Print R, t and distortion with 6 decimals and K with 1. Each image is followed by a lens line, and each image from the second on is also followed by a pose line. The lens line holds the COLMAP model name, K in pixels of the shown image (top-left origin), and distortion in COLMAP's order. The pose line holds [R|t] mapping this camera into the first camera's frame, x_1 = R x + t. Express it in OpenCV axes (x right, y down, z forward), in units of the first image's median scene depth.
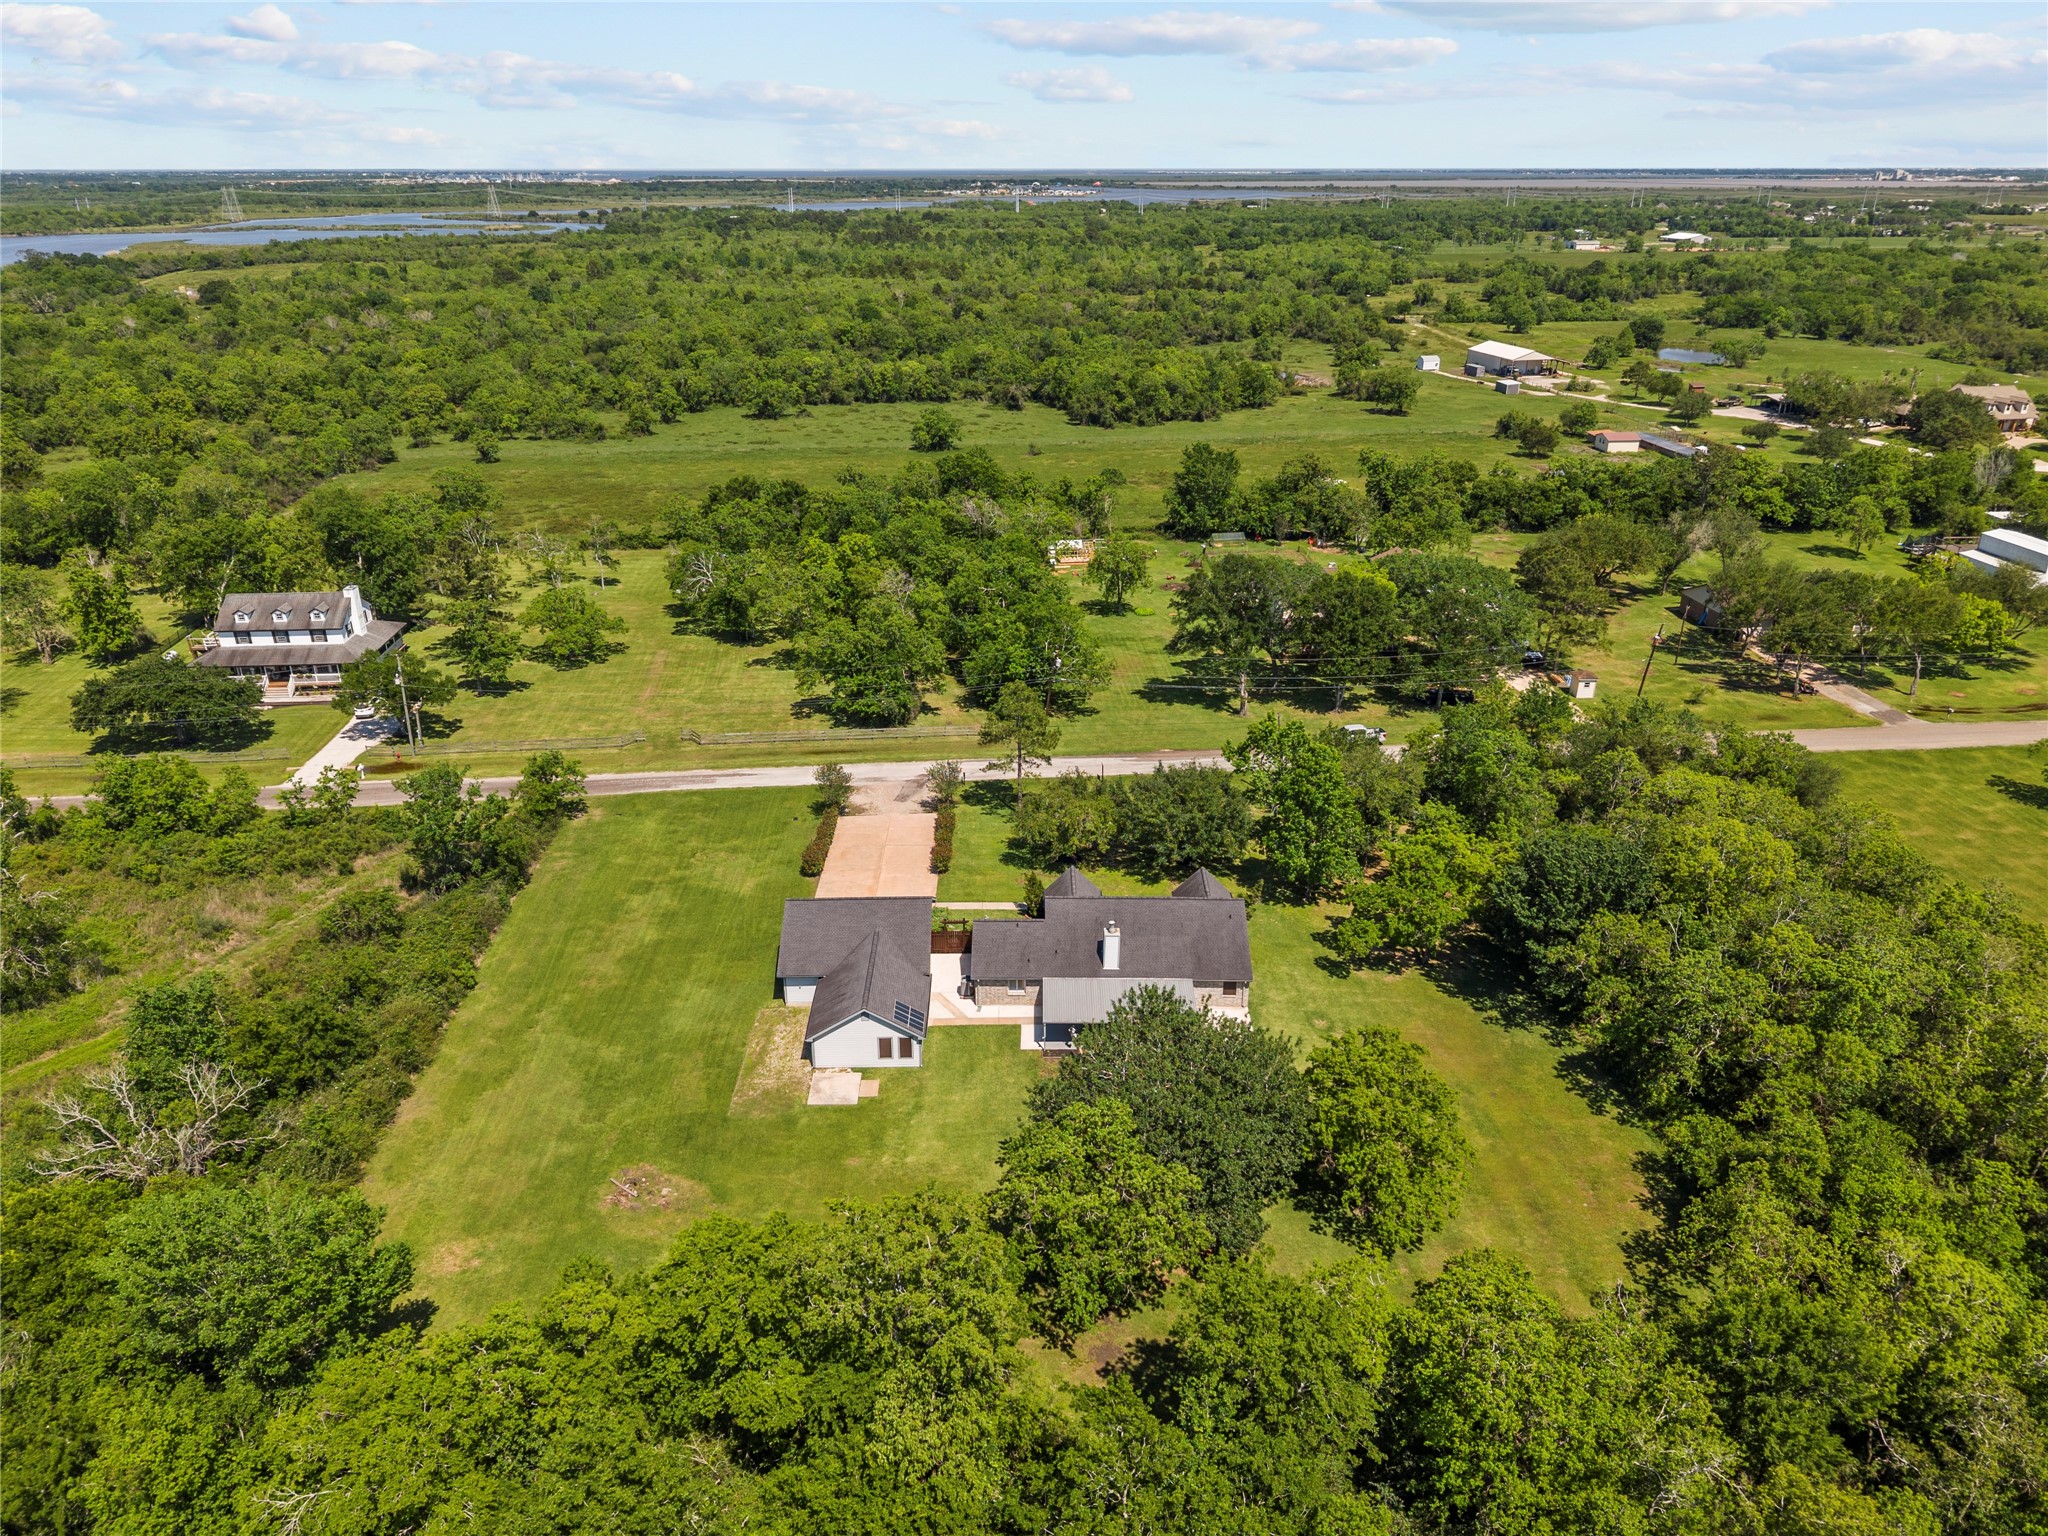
lens RADIAL K [[1370.1, 0, 1029.5], [0, 1370.1, 772.1], [0, 0, 1]] dist [0.045864, -0.051062]
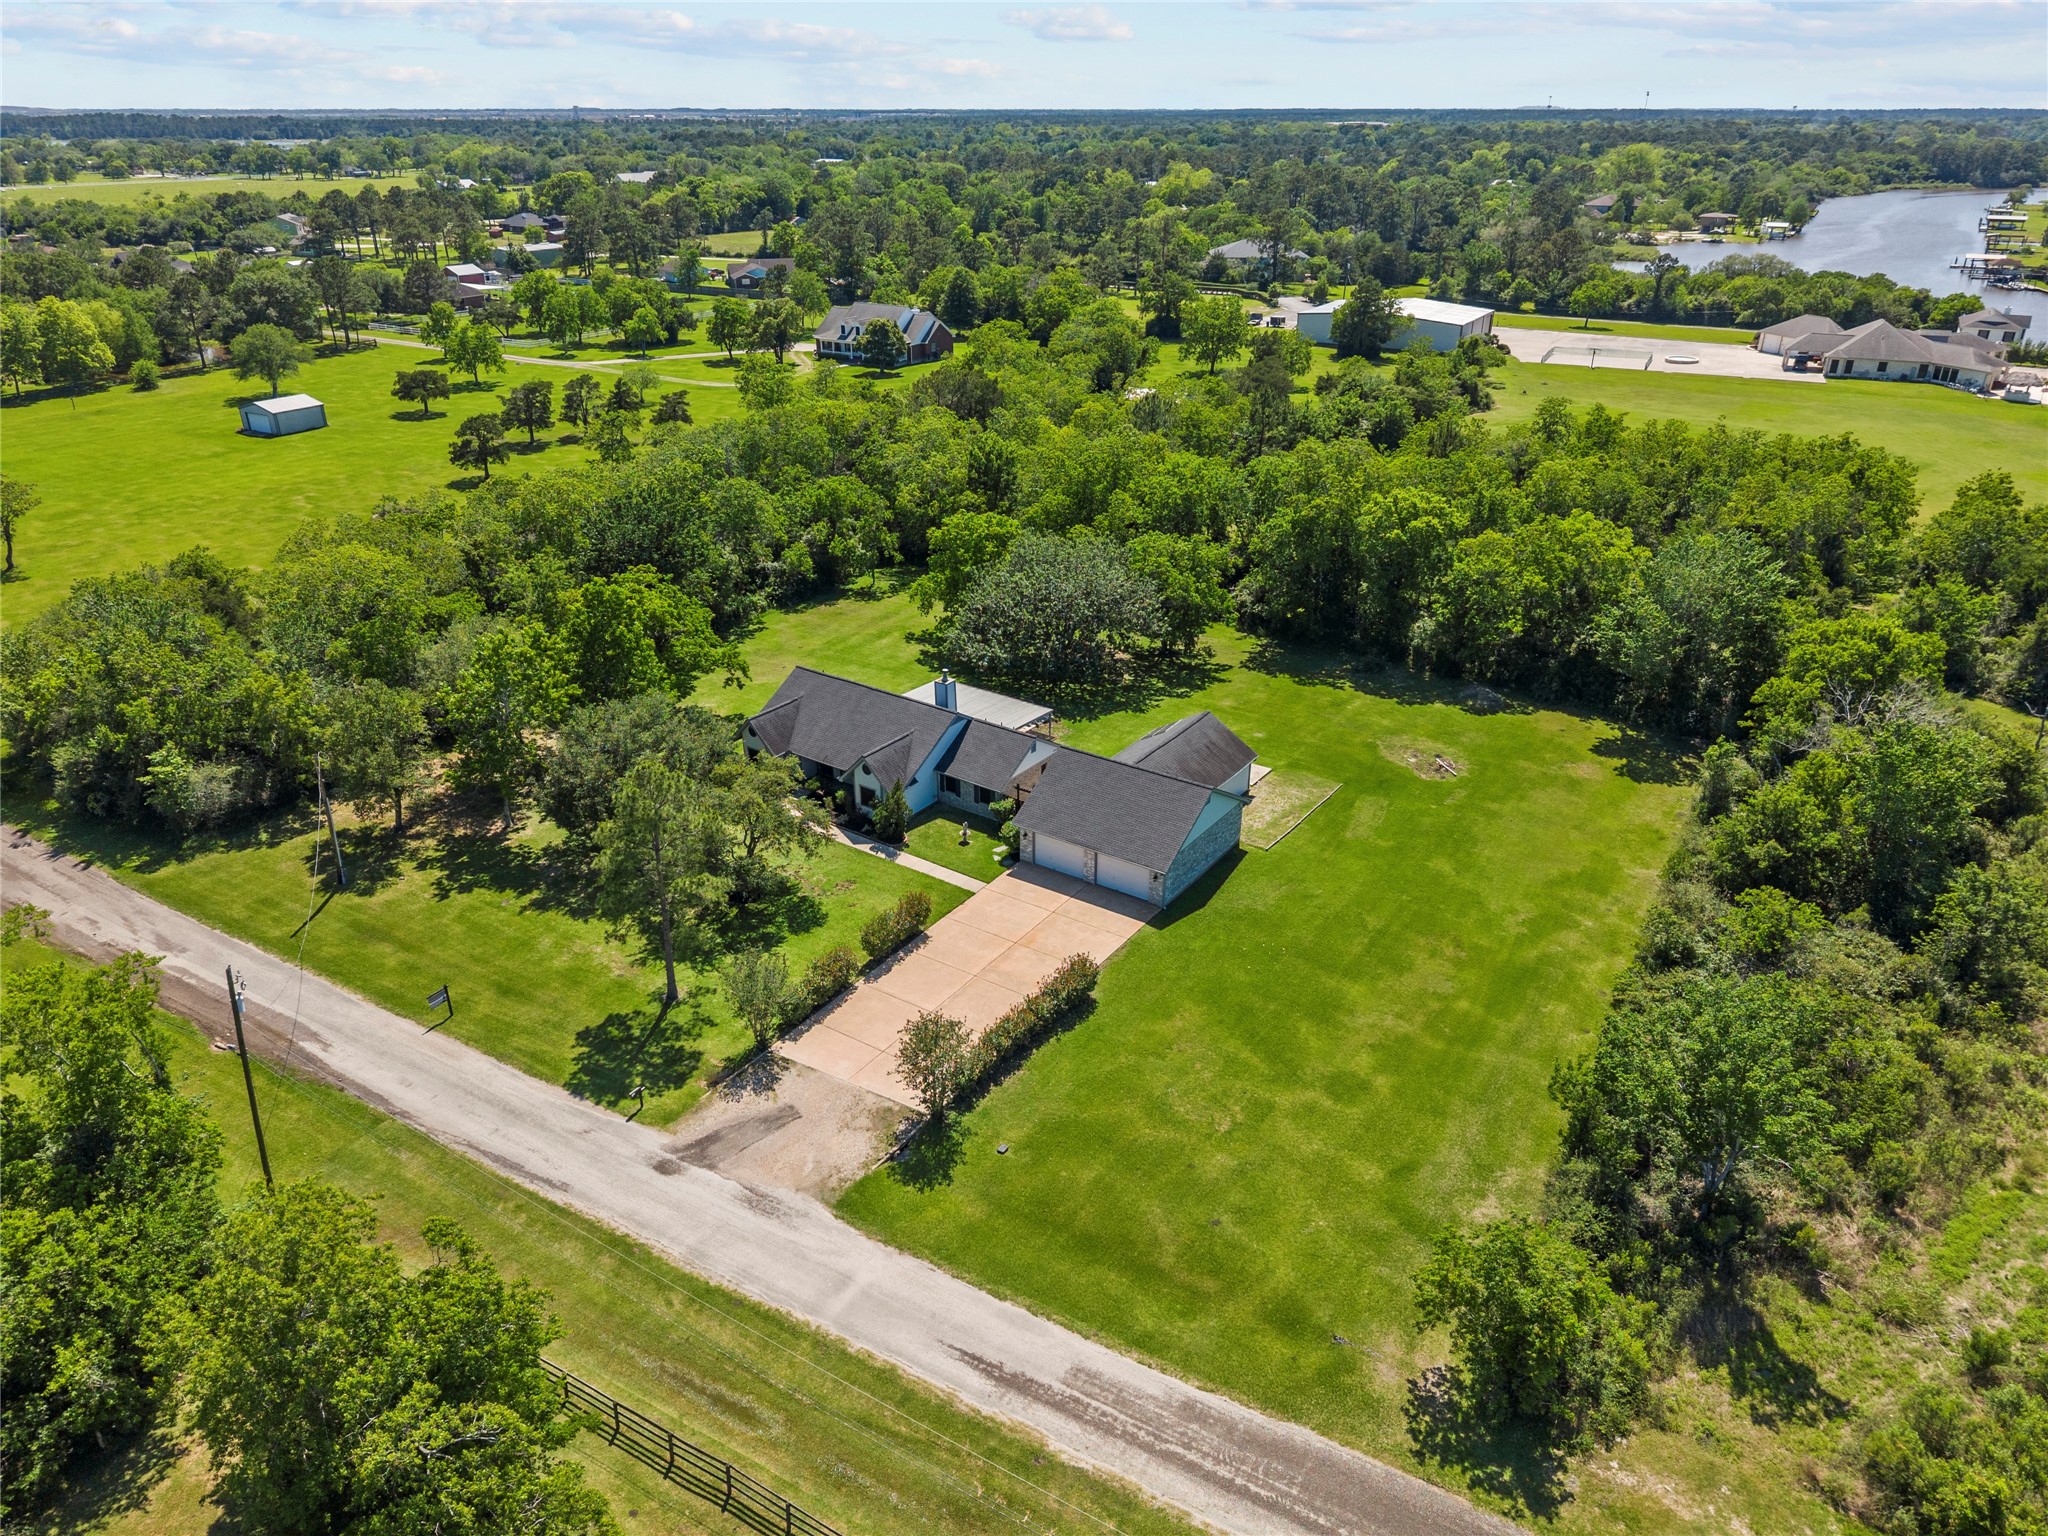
lens RADIAL K [[1370.1, 0, 1029.5], [0, 1370.1, 772.1], [0, 0, 1]] dist [0.045864, -0.051062]
pose [[-0.818617, -0.248445, 0.517824, -0.402391], [0.233330, 0.679983, 0.695112, -0.396490], [-0.524809, 0.689854, -0.498675, 1.162639]]
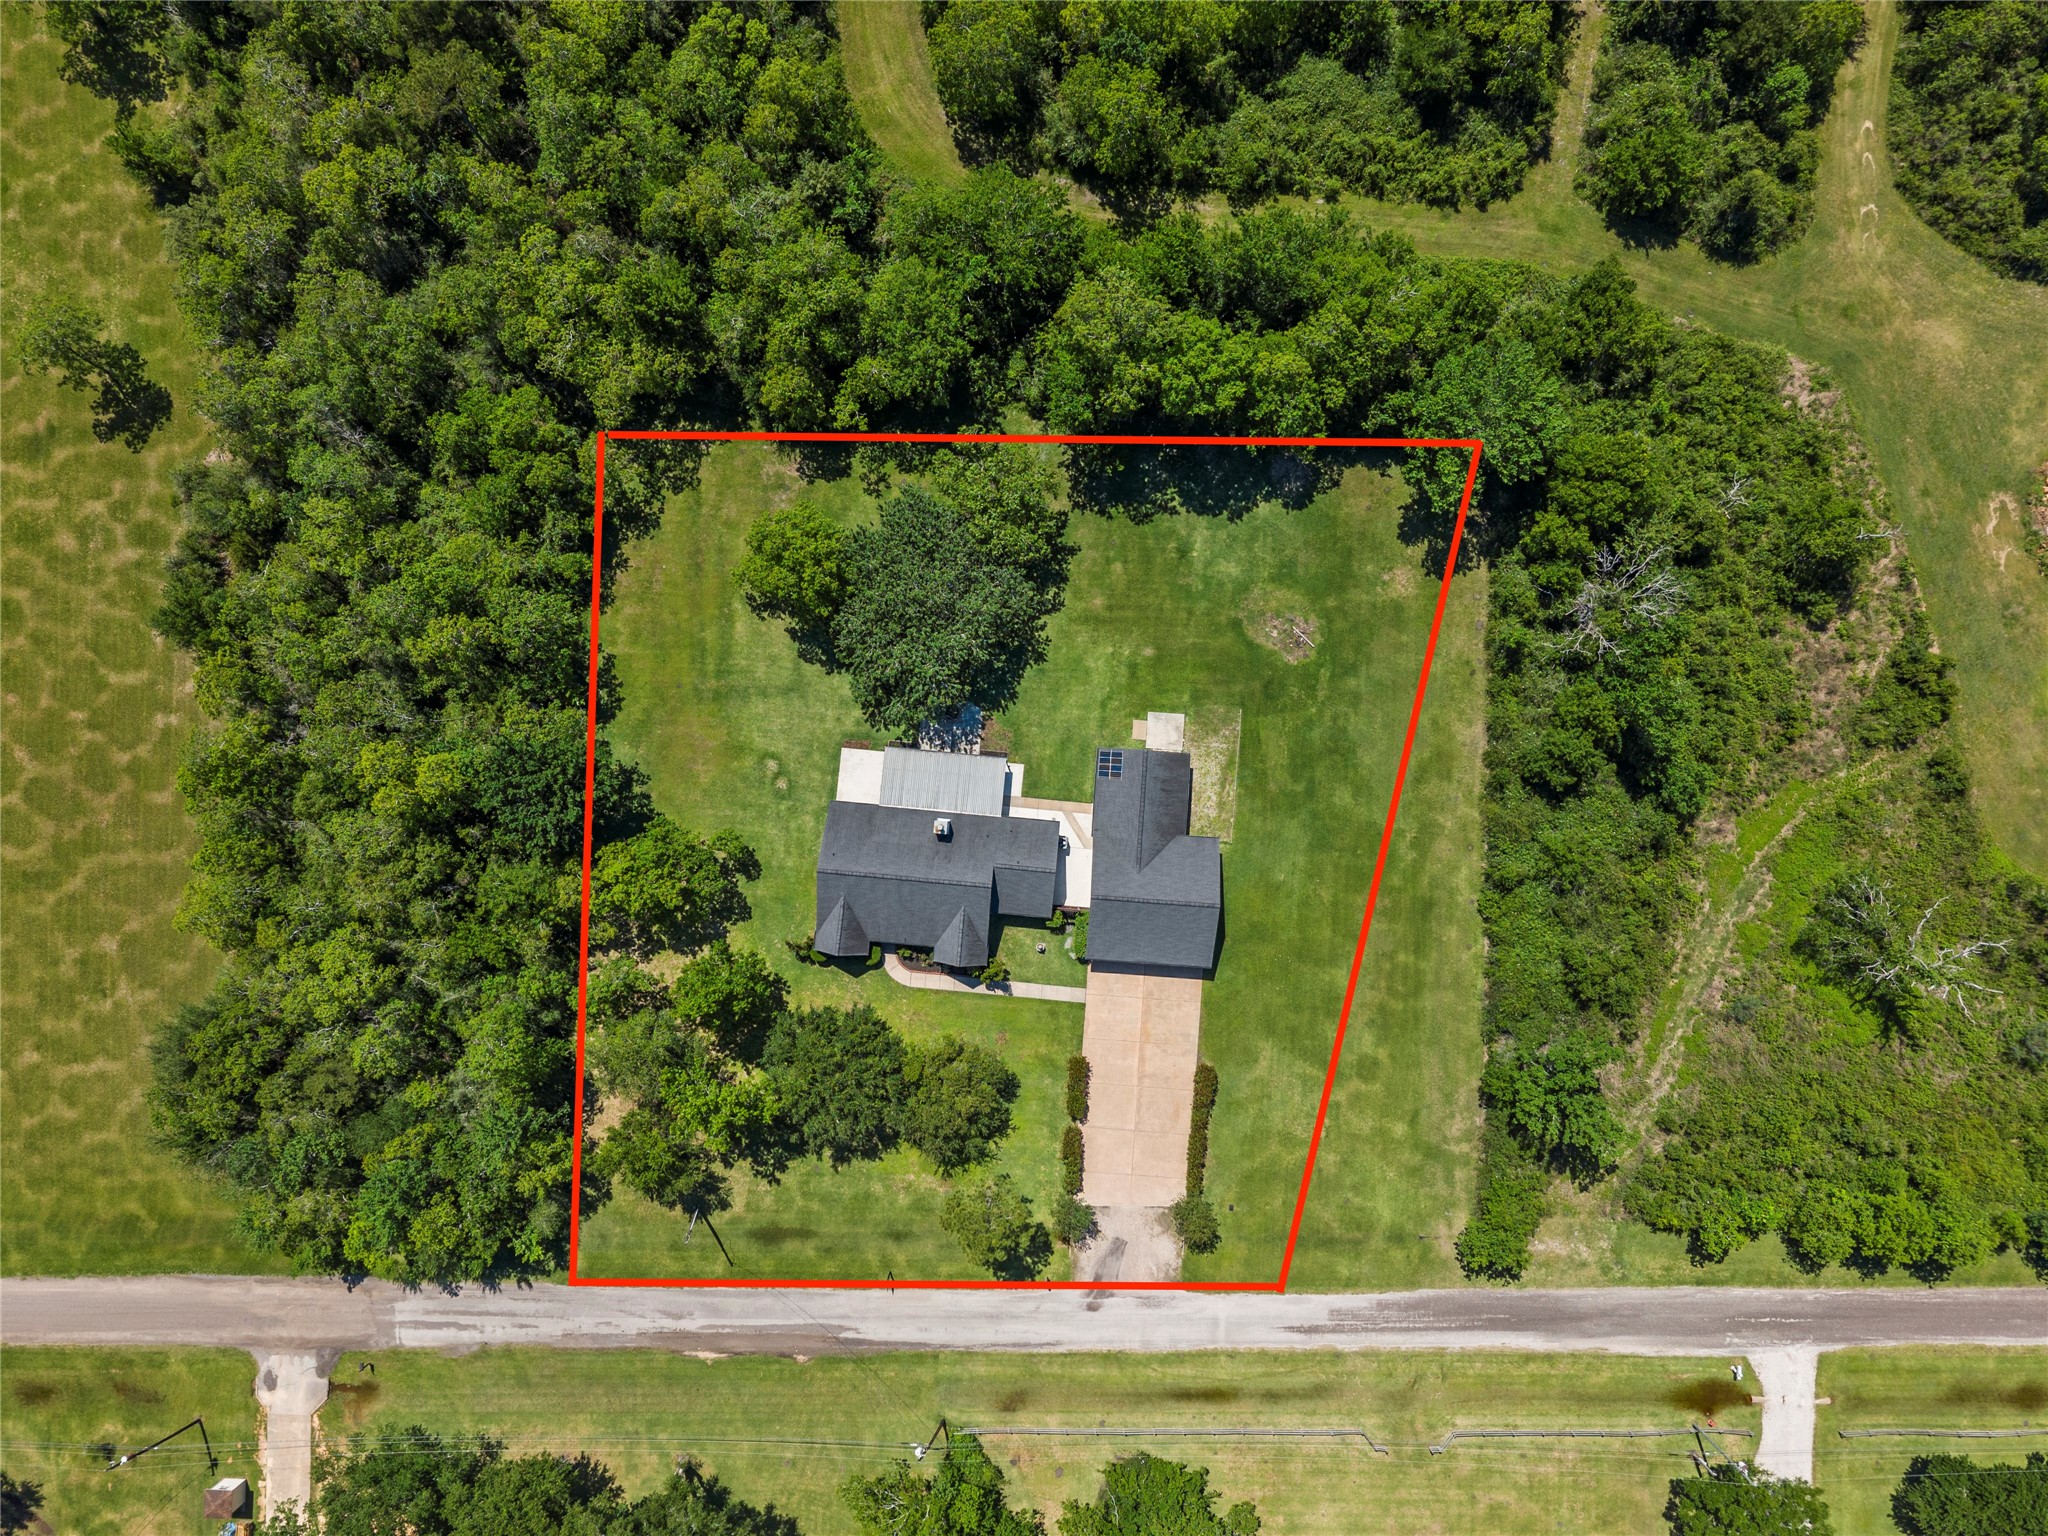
lens RADIAL K [[1370.1, 0, 1029.5], [0, 1370.1, 772.1], [0, 0, 1]] dist [0.045864, -0.051062]
pose [[-0.996512, -0.082544, 0.012248, -0.020964], [0.044287, -0.398742, 0.915993, -0.725381], [-0.070726, 0.913341, 0.401007, 0.367118]]
